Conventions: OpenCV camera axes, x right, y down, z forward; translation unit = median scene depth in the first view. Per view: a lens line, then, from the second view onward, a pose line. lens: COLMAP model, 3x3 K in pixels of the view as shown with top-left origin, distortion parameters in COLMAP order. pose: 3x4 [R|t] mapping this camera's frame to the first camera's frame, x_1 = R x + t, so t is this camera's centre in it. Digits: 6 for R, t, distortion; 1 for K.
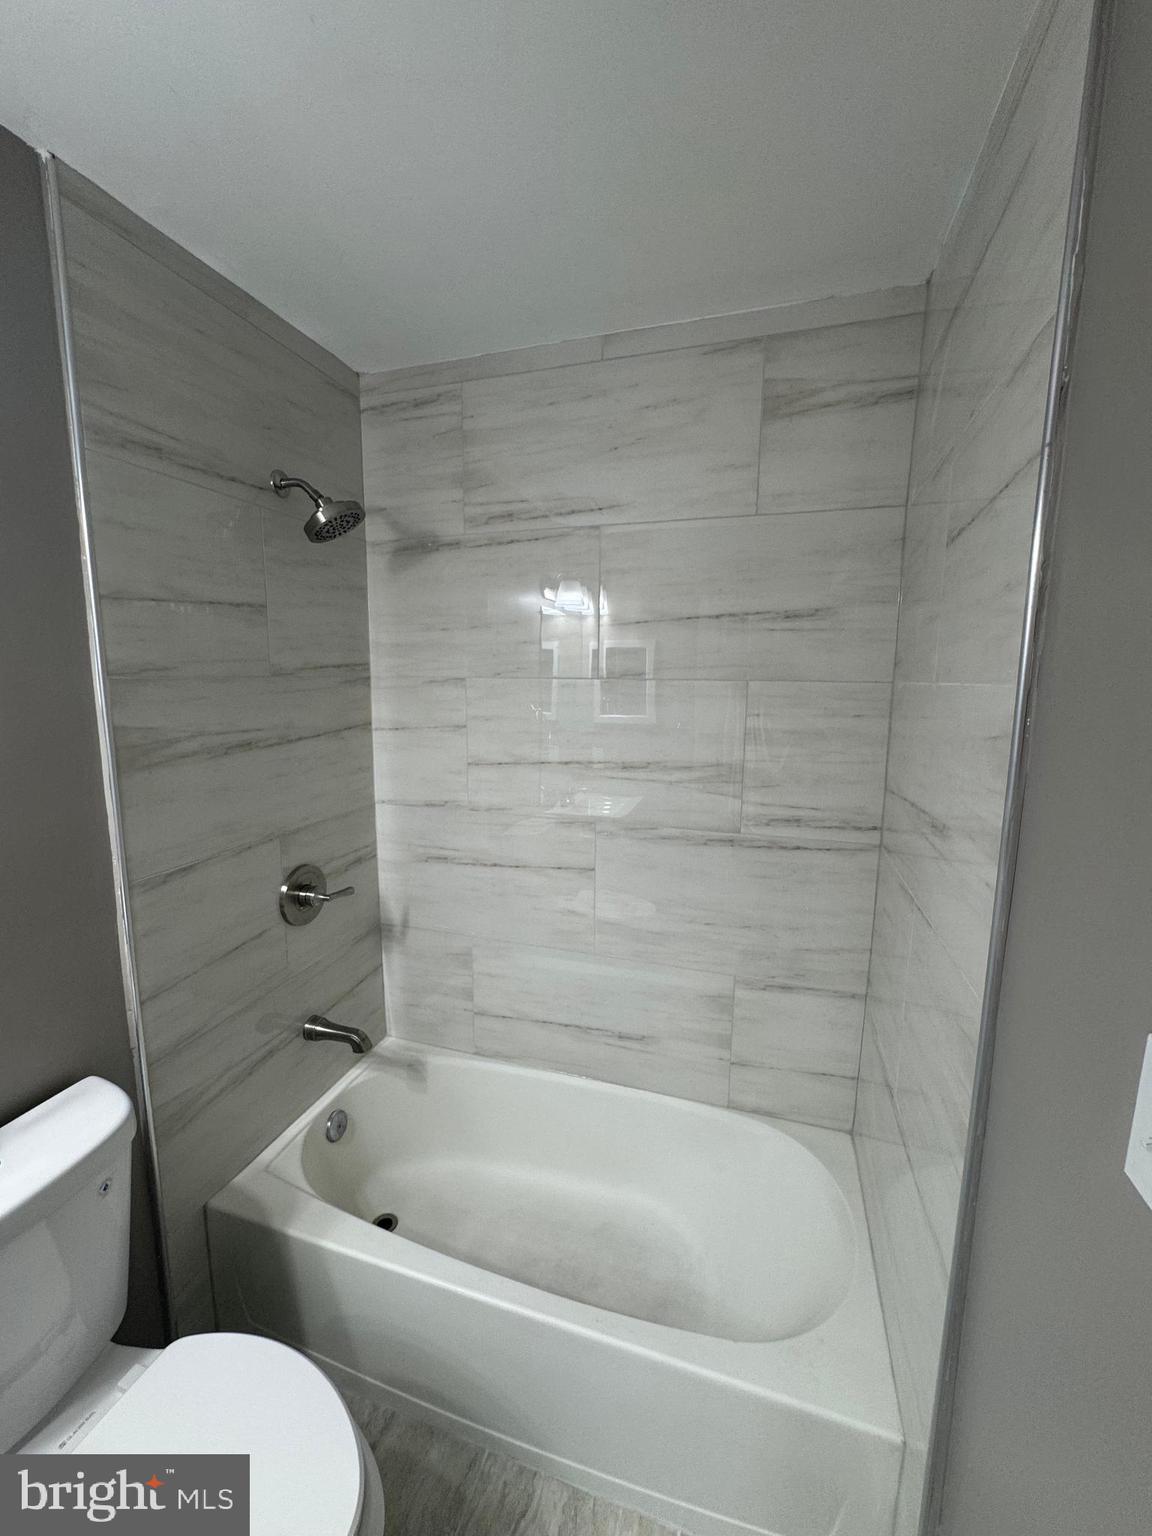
lens RADIAL K [[619.0, 0, 580.2], [0, 619.0, 770.4], [0, 0, 1]] dist [-0.003315, 0.000621]
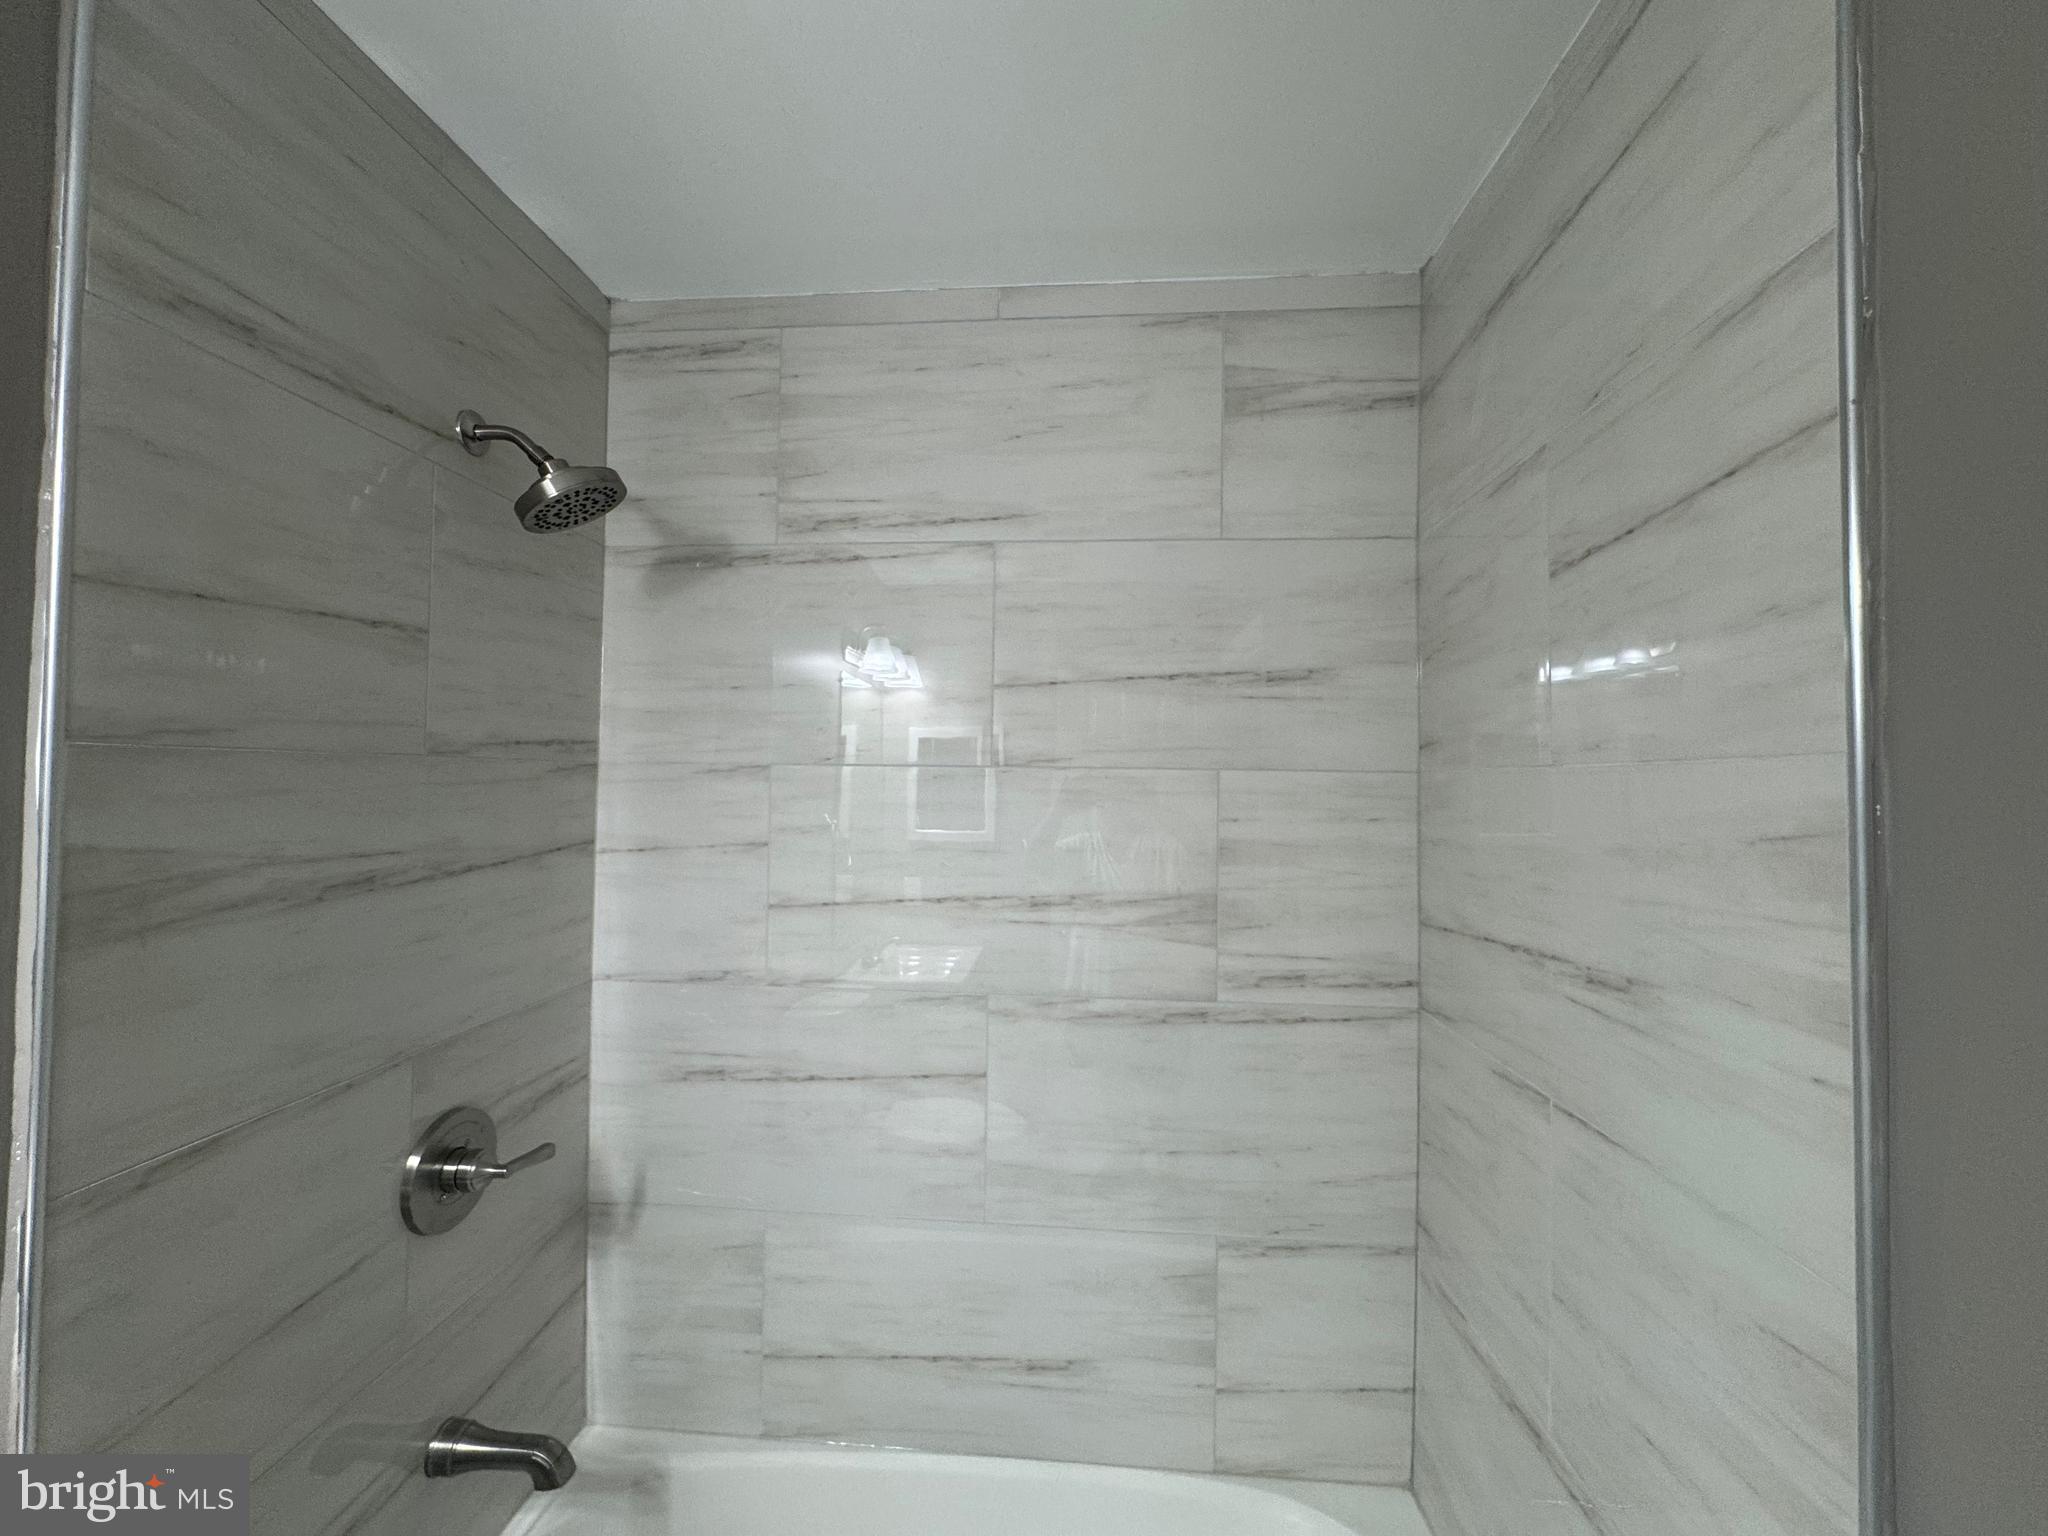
lens RADIAL K [[825.3, 0, 1021.0], [0, 825.3, 767.0], [0, 0, 1]] dist [-0.003315, 0.000621]
pose [[0.974518, 0.008199, 0.224158, -0.137667], [0.029623, 0.985874, -0.164848, -0.004898], [-0.222343, 0.167287, 0.960509, 0.168223]]
